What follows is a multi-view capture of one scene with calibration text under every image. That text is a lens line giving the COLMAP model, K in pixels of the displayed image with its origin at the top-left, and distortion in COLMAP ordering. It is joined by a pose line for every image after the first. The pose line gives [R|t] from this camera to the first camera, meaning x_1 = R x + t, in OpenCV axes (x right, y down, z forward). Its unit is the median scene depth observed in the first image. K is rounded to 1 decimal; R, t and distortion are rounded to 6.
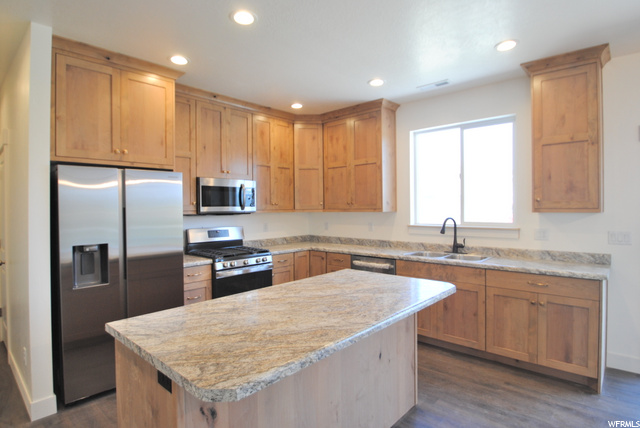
lens RADIAL K [[345.7, 0, 321.8], [0, 345.7, 211.6], [0, 0, 1]] dist [0.000821, -0.000405]
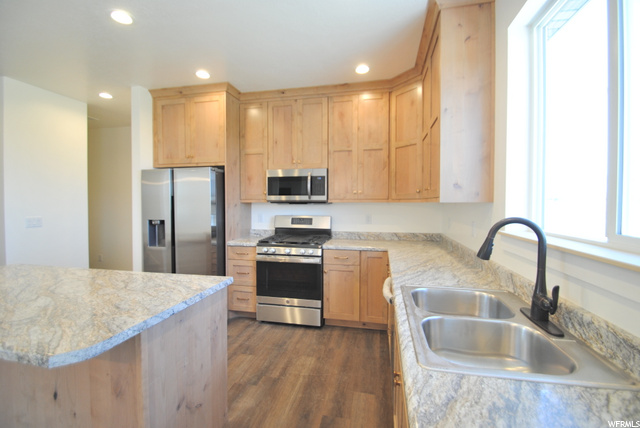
lens RADIAL K [[274.4, 0, 321.2], [0, 274.4, 210.9], [0, 0, 1]] dist [-0.000474, -0.000744]
pose [[0.504936, 0.036487, -0.862385, 0.479020], [-0.014873, 0.999326, 0.033573, 0.002615], [0.863029, -0.004126, 0.505138, 0.648521]]
